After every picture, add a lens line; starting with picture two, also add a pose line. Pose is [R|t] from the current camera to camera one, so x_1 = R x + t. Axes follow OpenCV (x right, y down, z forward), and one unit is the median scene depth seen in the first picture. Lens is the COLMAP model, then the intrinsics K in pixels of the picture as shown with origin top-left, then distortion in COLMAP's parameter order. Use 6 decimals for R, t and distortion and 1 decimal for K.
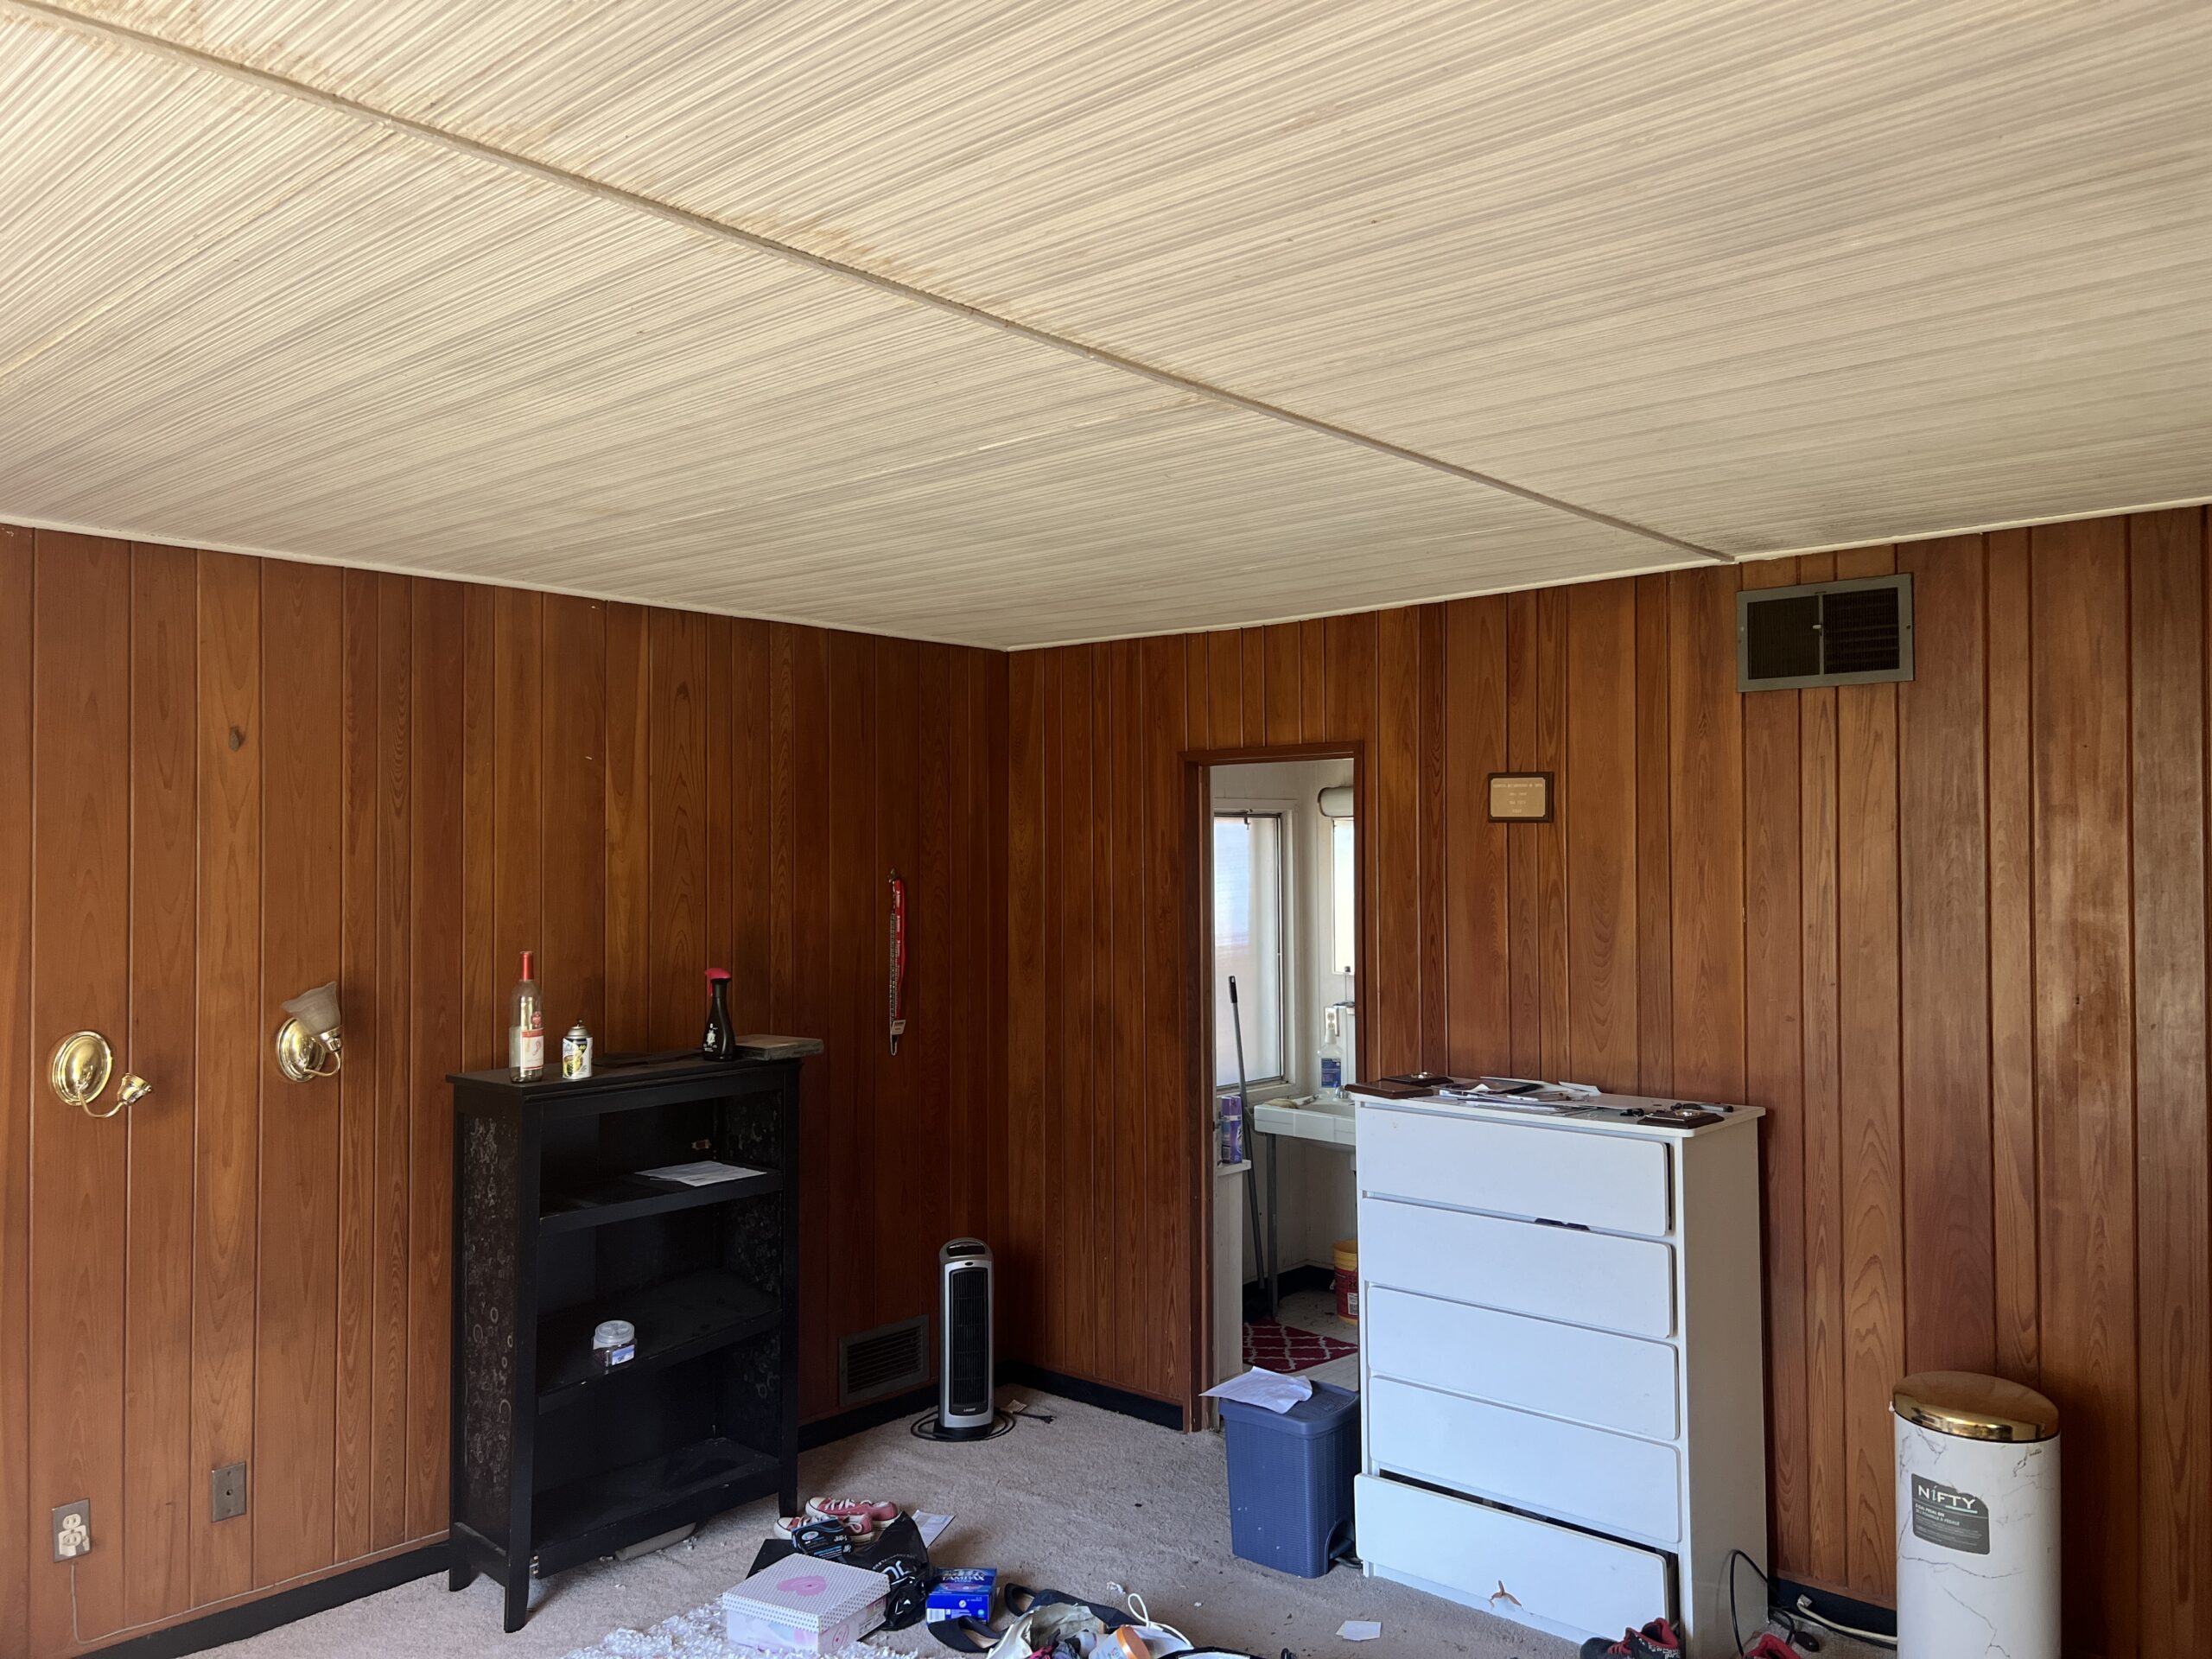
lens RADIAL K [[1653.7, 0, 1106.0], [0, 1653.7, 829.5], [0, 0, 1]] dist [0.051438, -0.055739]
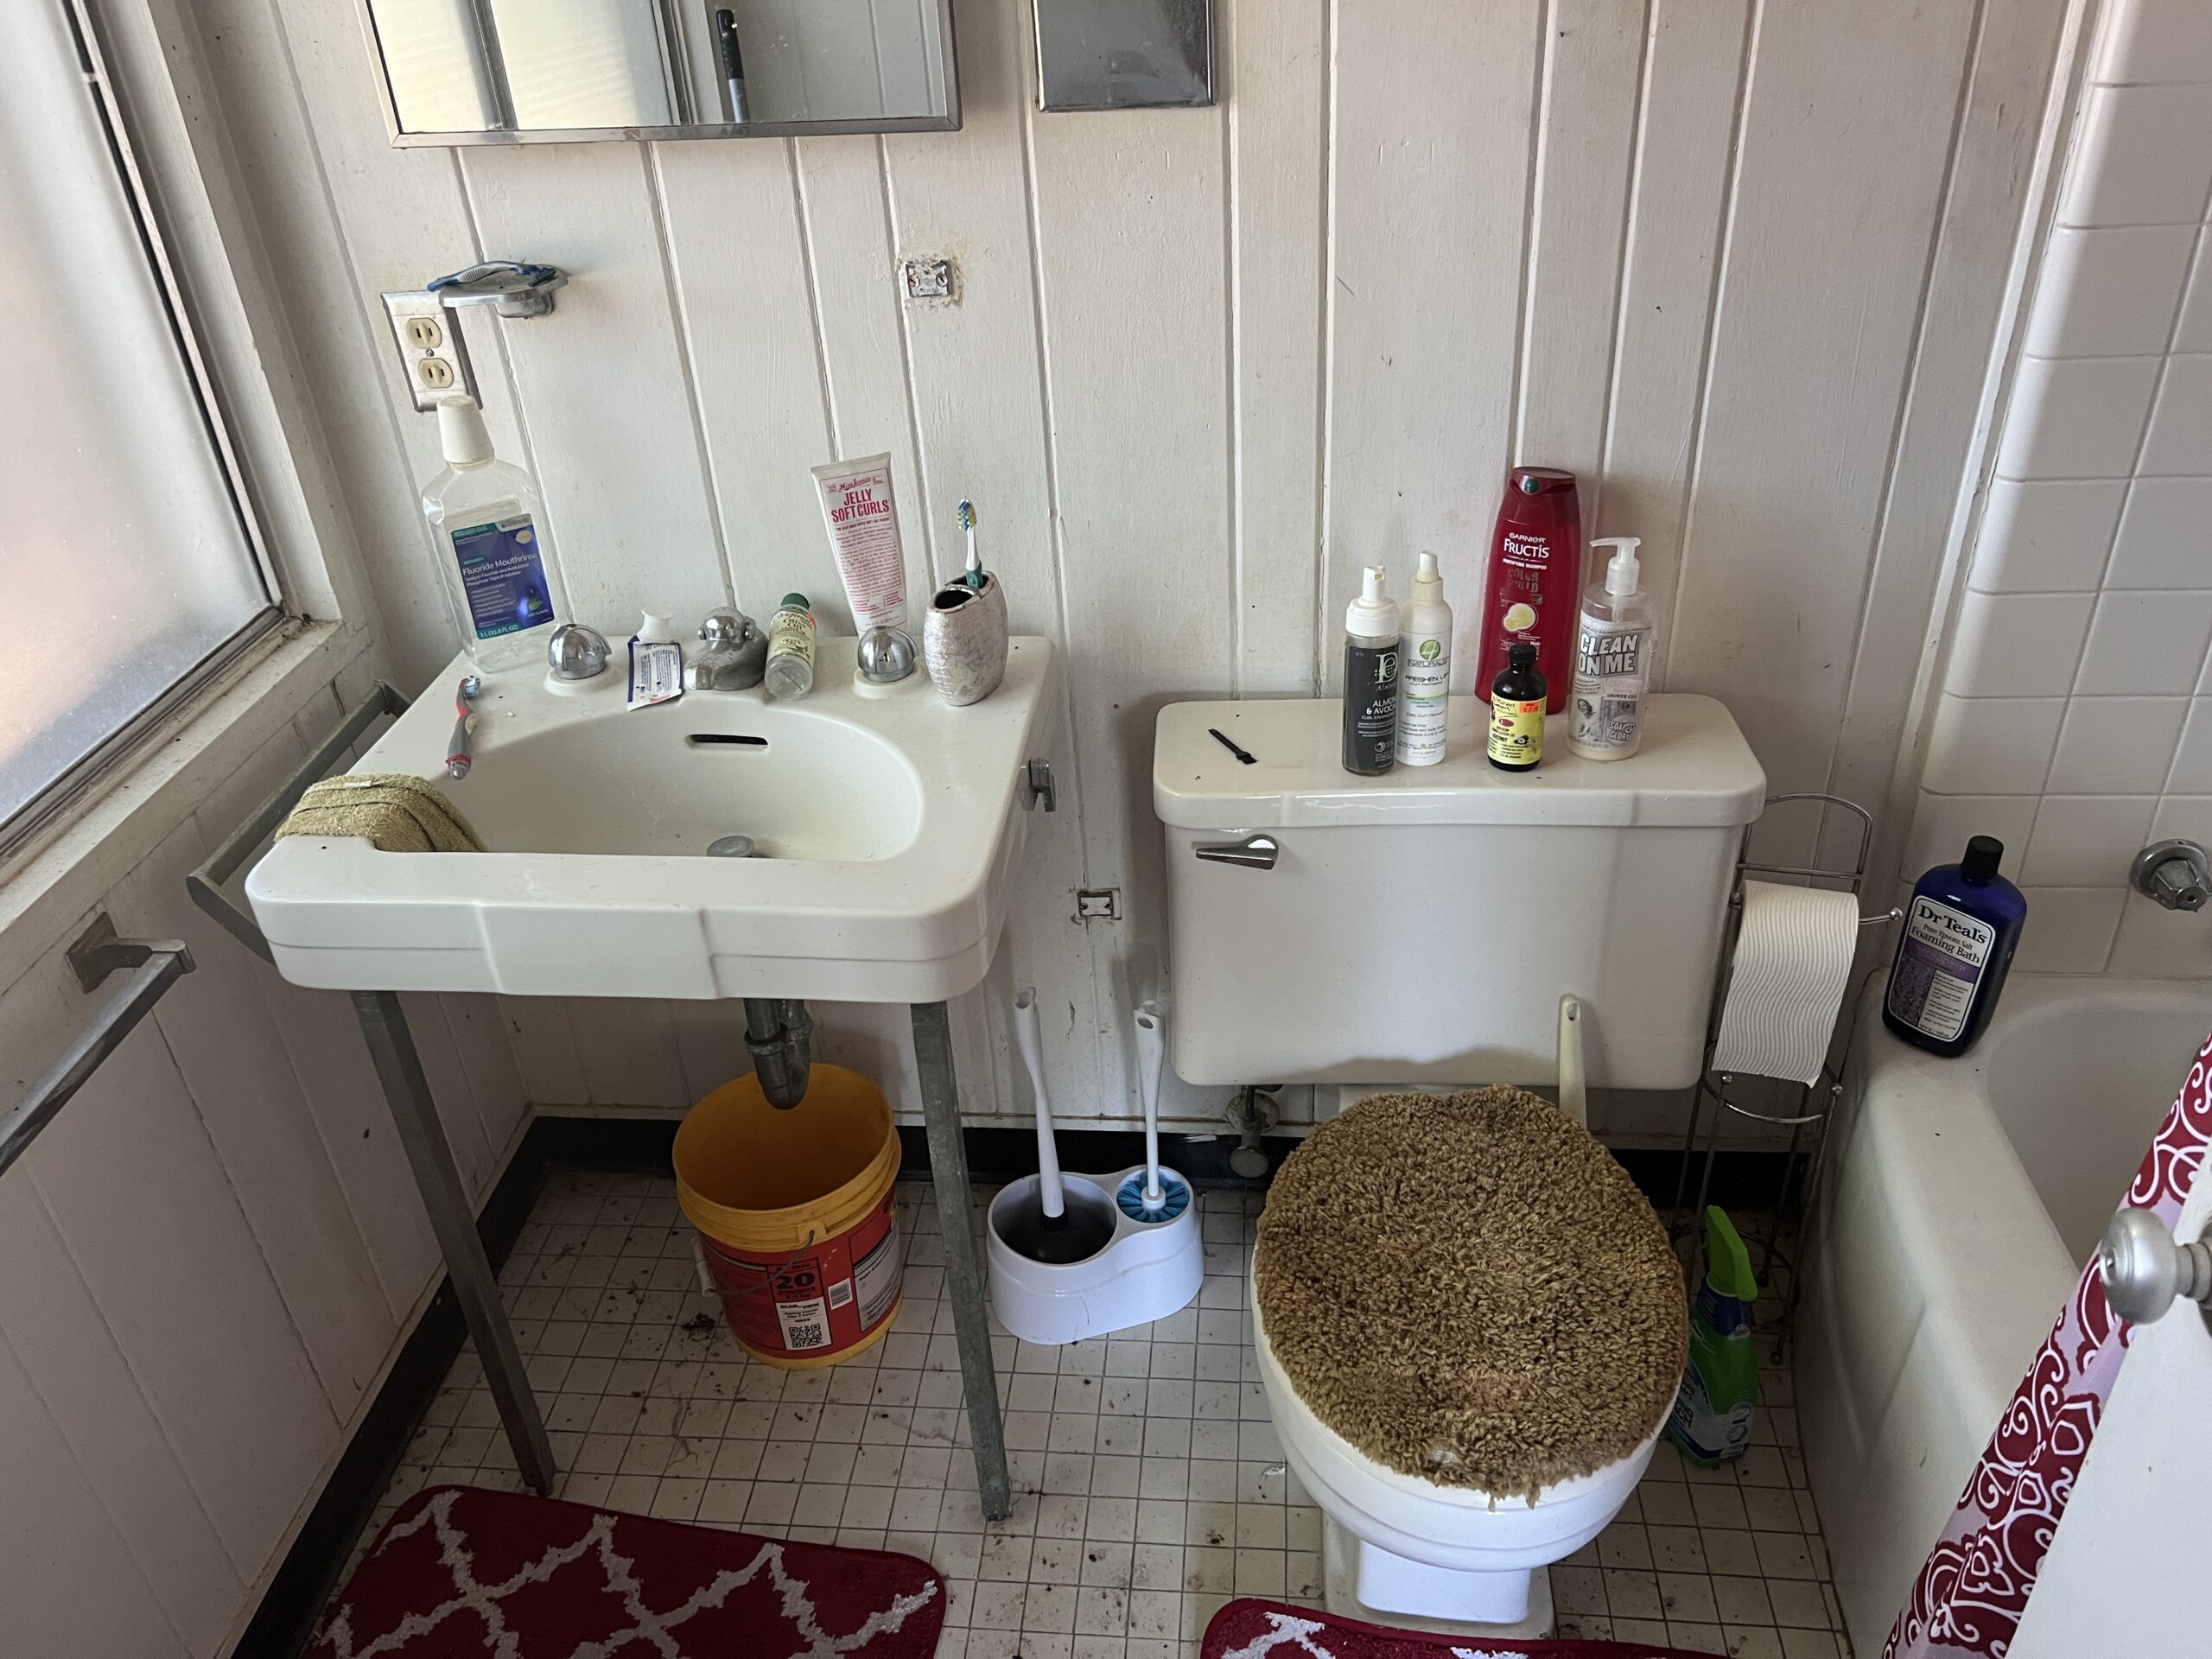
lens RADIAL K [[1653.7, 0, 1106.0], [0, 1653.7, 829.5], [0, 0, 1]] dist [0.051438, -0.055739]
pose [[0.797854, -0.341590, 0.496735, 0.070514], [0.040751, 0.852651, 0.520890, 0.052358], [-0.601472, -0.395352, 0.694211, 0.754346]]
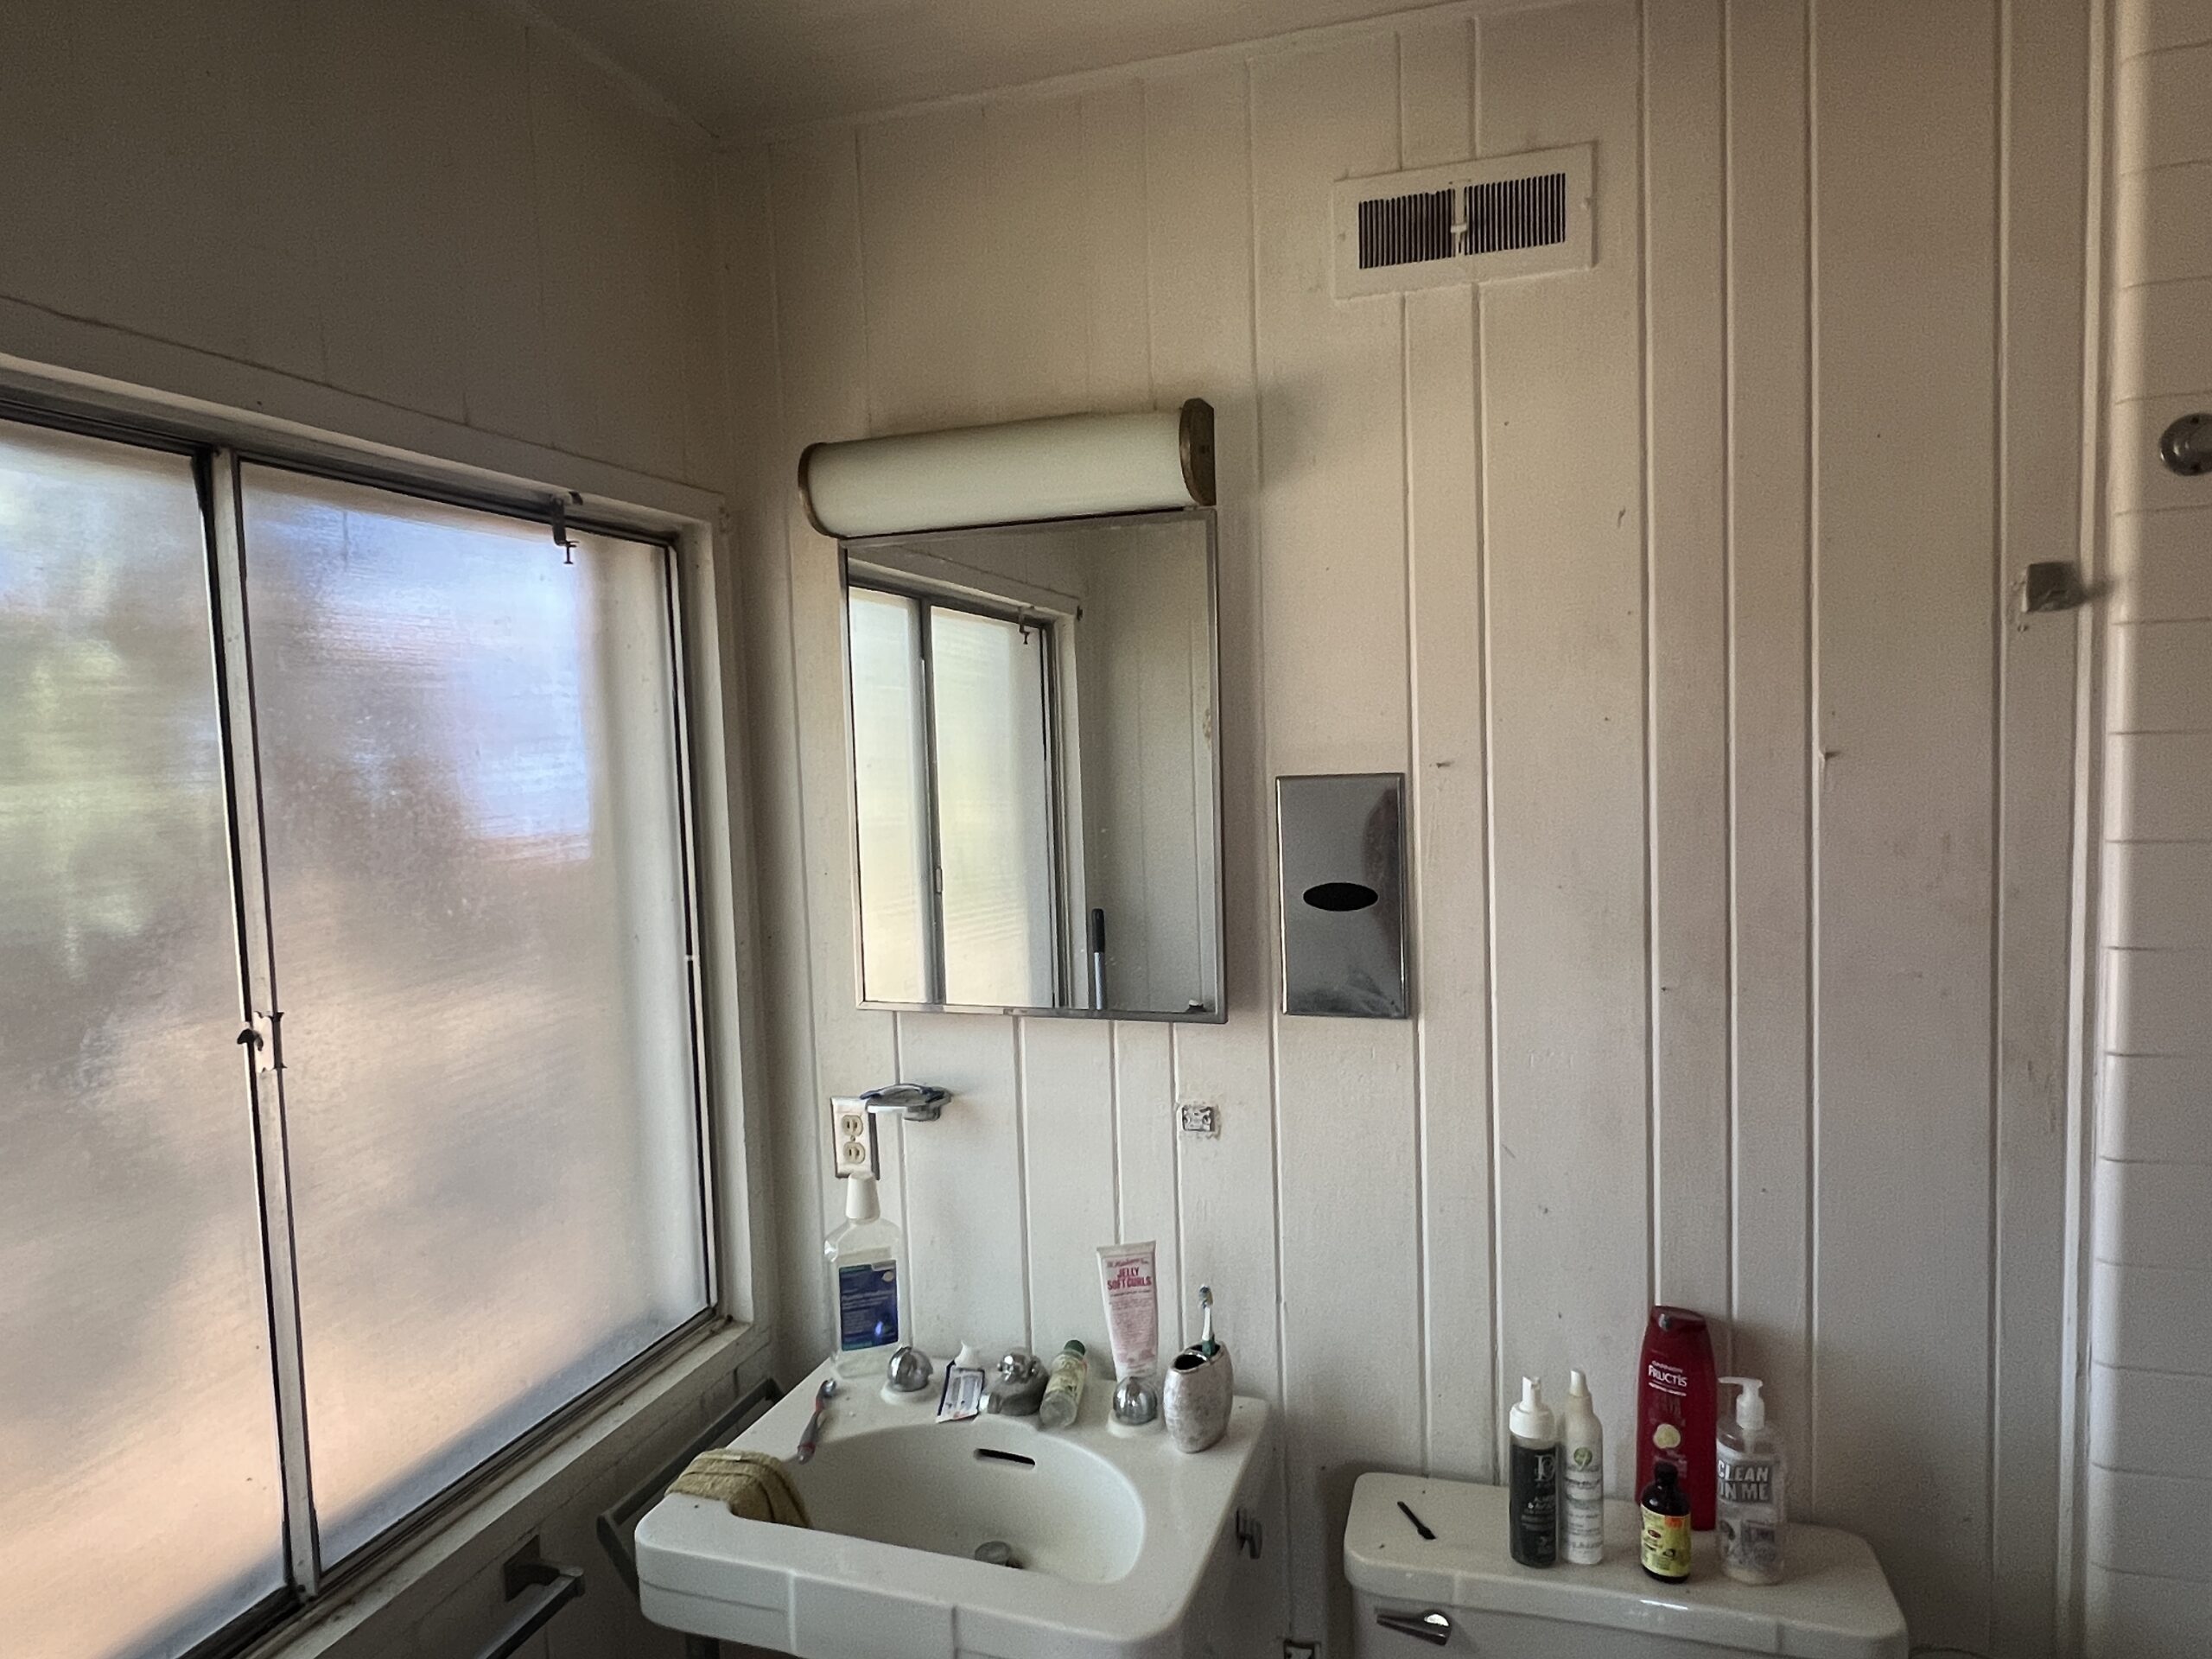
lens RADIAL K [[1449.0, 0, 1106.0], [0, 1449.0, 829.5], [0, 0, 1]] dist [0.019428, -0.022675]
pose [[0.916293, -0.053023, 0.396983, 0.067519], [0.023438, 0.996598, 0.079012, 0.027443], [-0.399822, -0.063093, 0.914419, 0.713039]]
